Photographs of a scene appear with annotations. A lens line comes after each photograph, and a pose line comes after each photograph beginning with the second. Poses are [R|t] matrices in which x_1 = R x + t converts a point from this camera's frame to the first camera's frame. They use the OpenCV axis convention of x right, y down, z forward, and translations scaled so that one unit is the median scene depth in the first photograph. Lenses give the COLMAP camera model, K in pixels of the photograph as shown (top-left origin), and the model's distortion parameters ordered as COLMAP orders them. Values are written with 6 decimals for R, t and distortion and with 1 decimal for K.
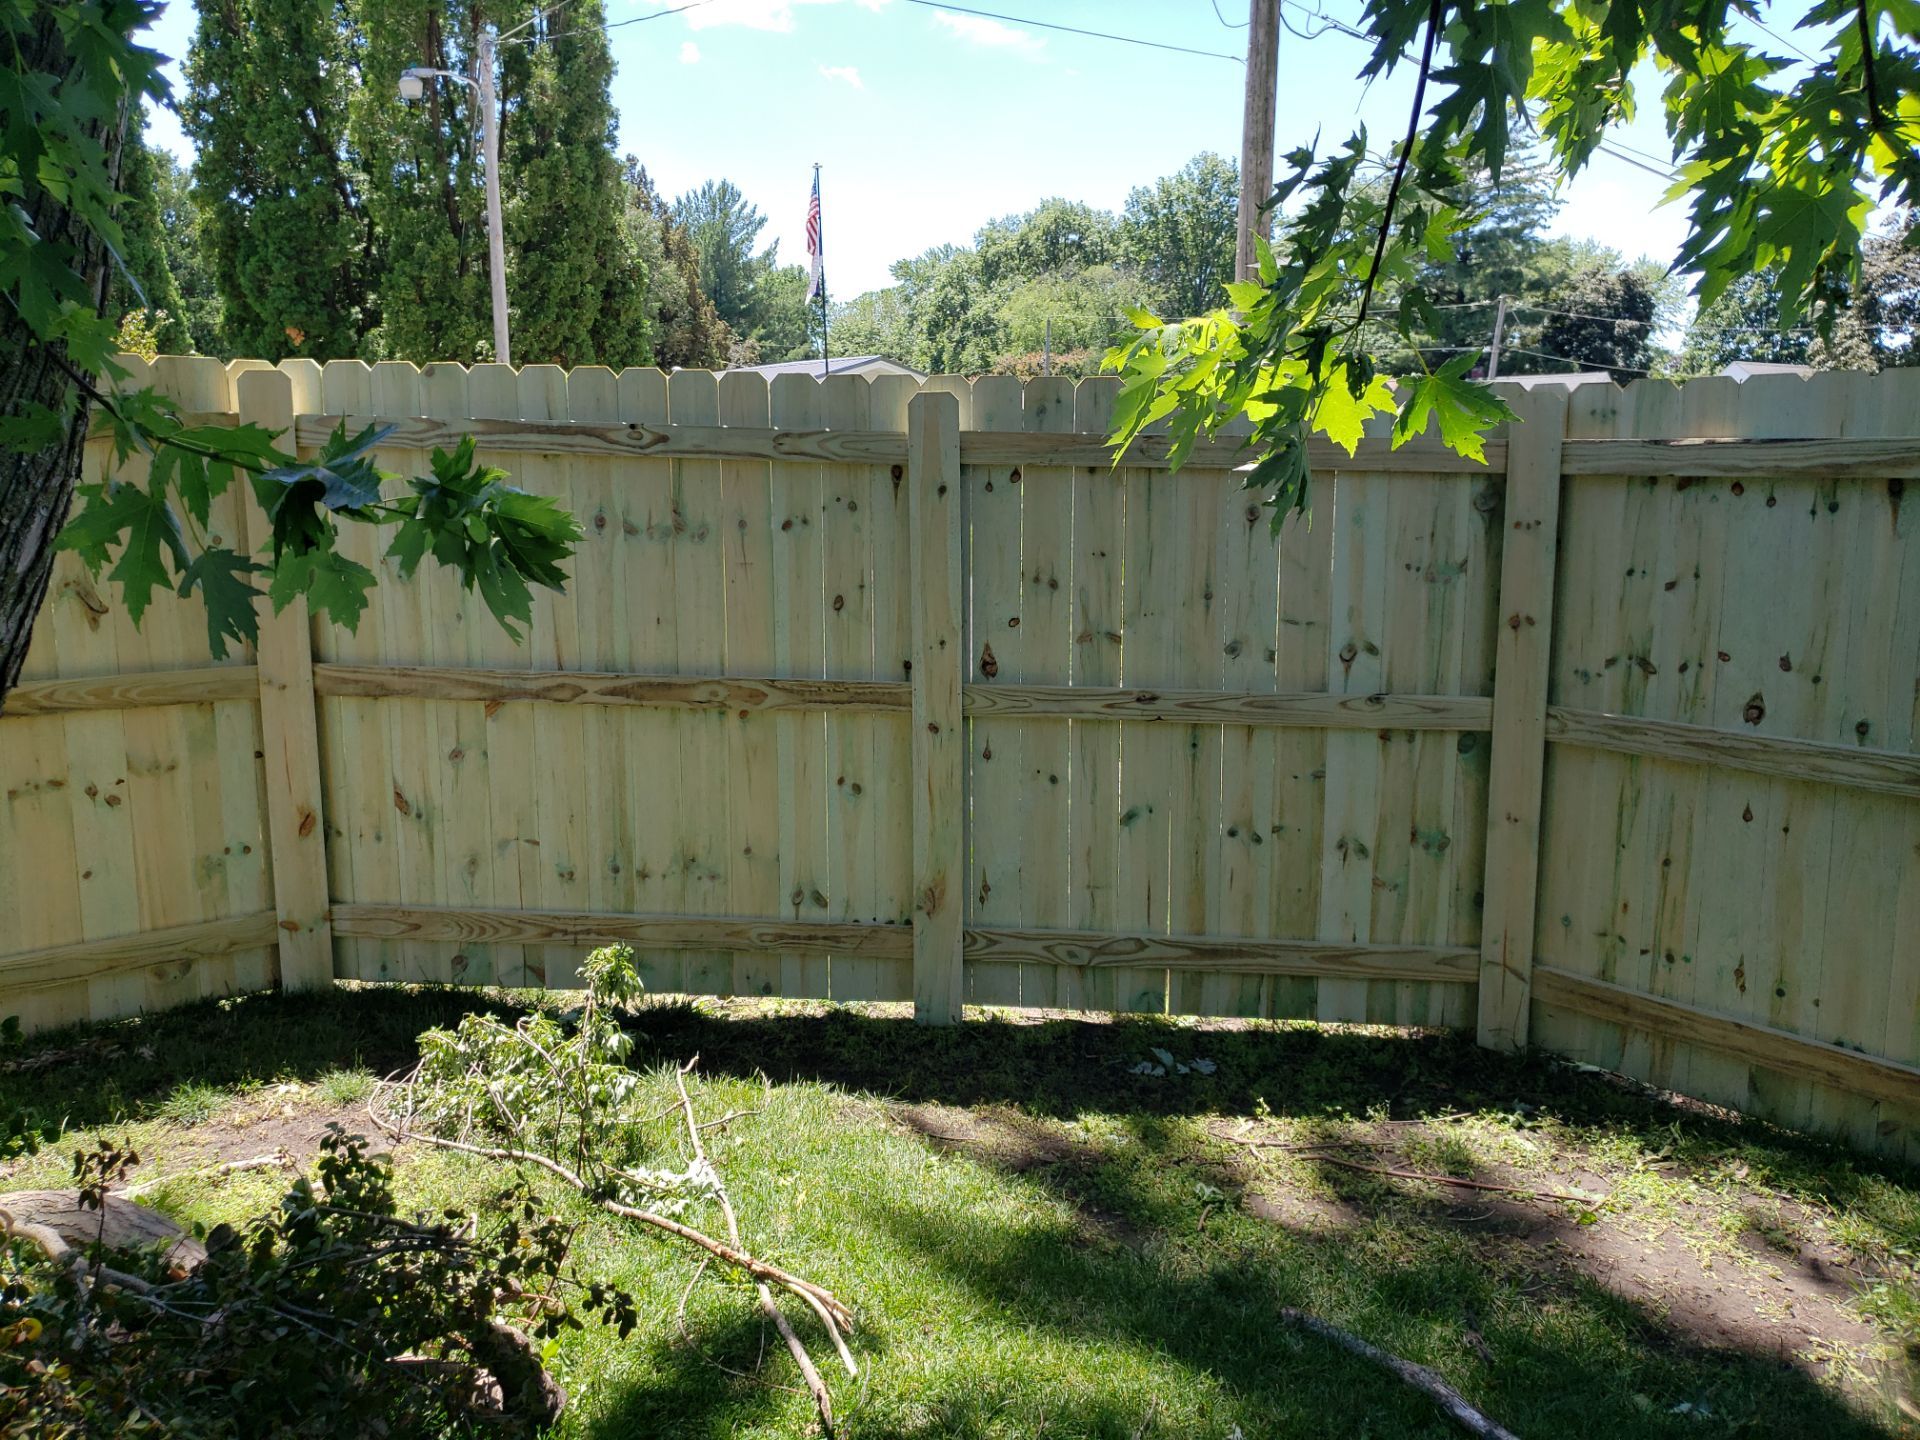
lens RADIAL K [[1505.3, 0, 911.5], [0, 1505.3, 661.8], [0, 0, 1]] dist [0.027987, -0.016083]
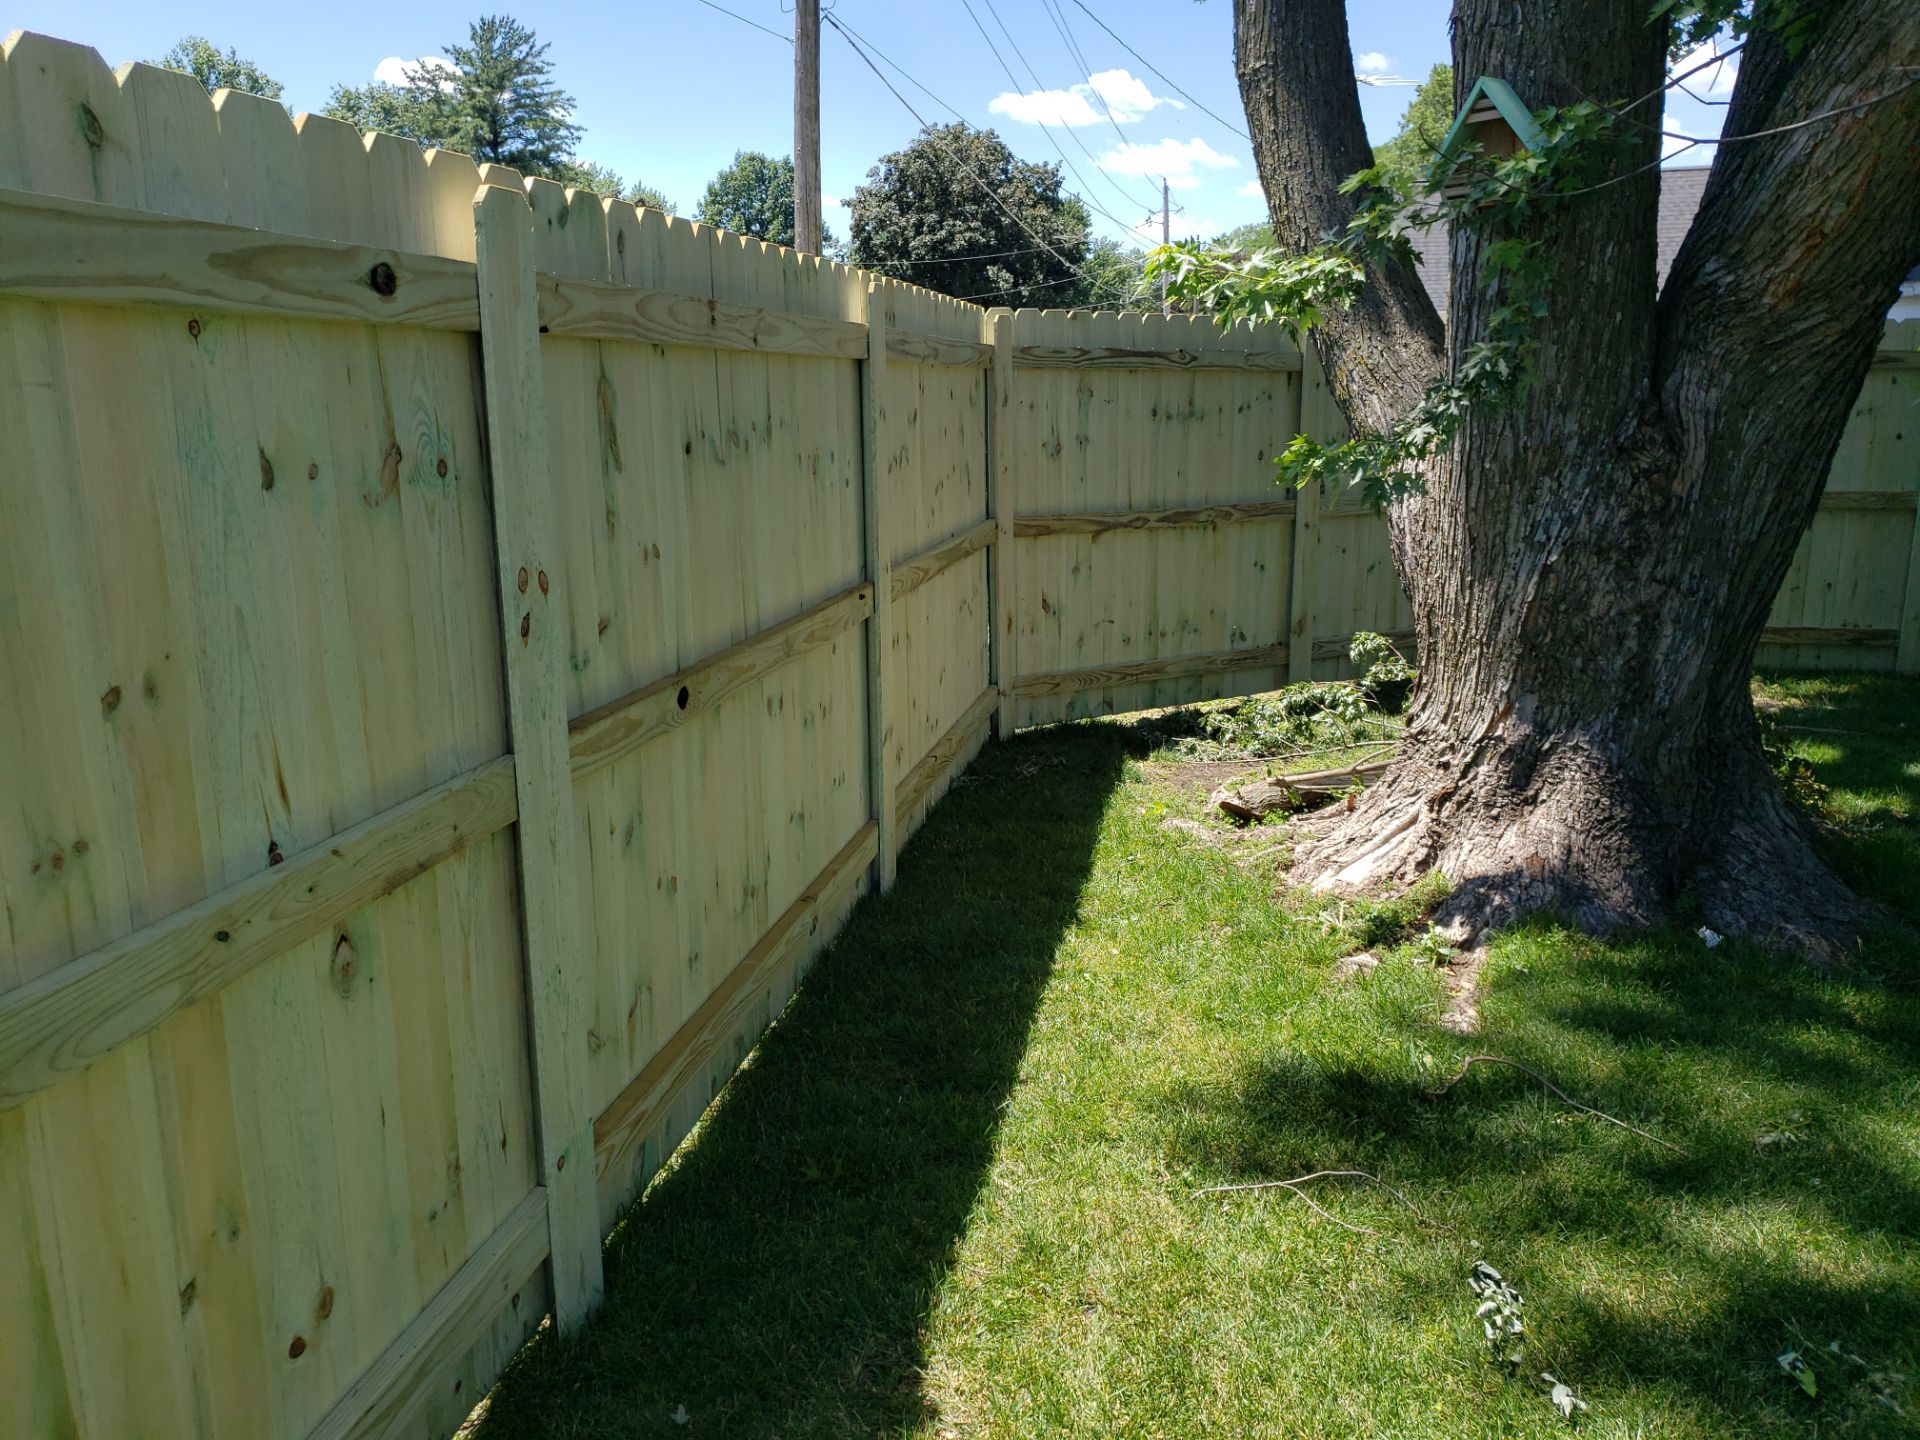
lens RADIAL K [[1505.3, 0, 913.6], [0, 1505.3, 680.7], [0, 0, 1]] dist [0.027987, -0.016083]
pose [[0.799728, -0.133411, 0.585351, -1.389684], [0.094427, 0.990813, 0.096812, 0.009968], [-0.592890, -0.022151, 0.804979, -0.137530]]
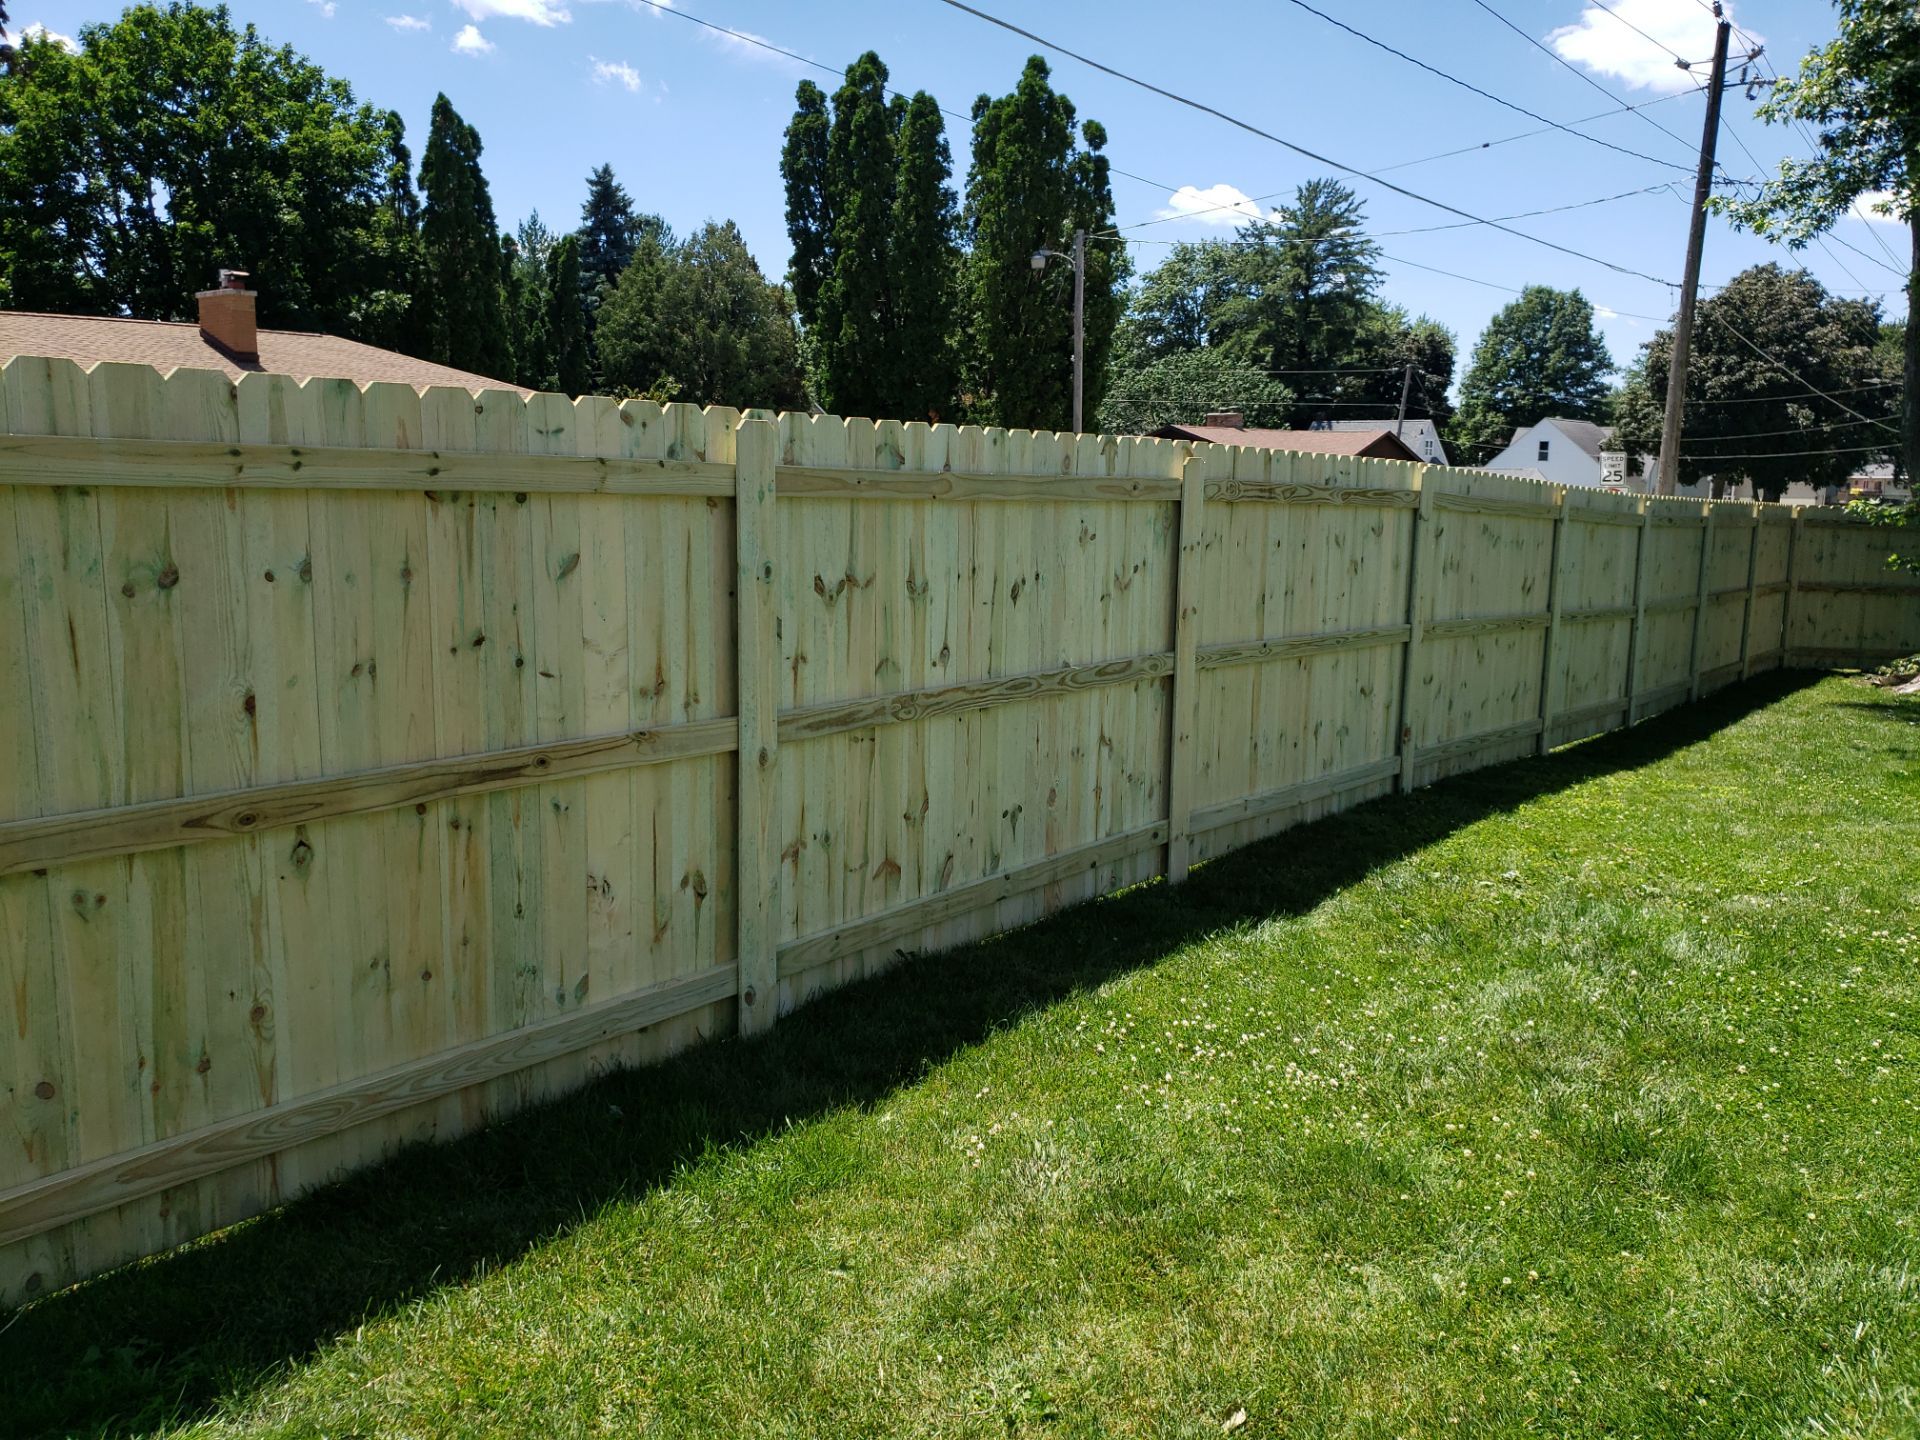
lens RADIAL K [[1505.3, 0, 963.2], [0, 1505.3, 709.3], [0, 0, 1]] dist [0.027987, -0.016083]
pose [[0.978648, -0.009421, 0.205329, -3.344900], [0.004741, 0.999718, 0.023270, 0.229967], [-0.205490, -0.021799, 0.978416, -2.398708]]
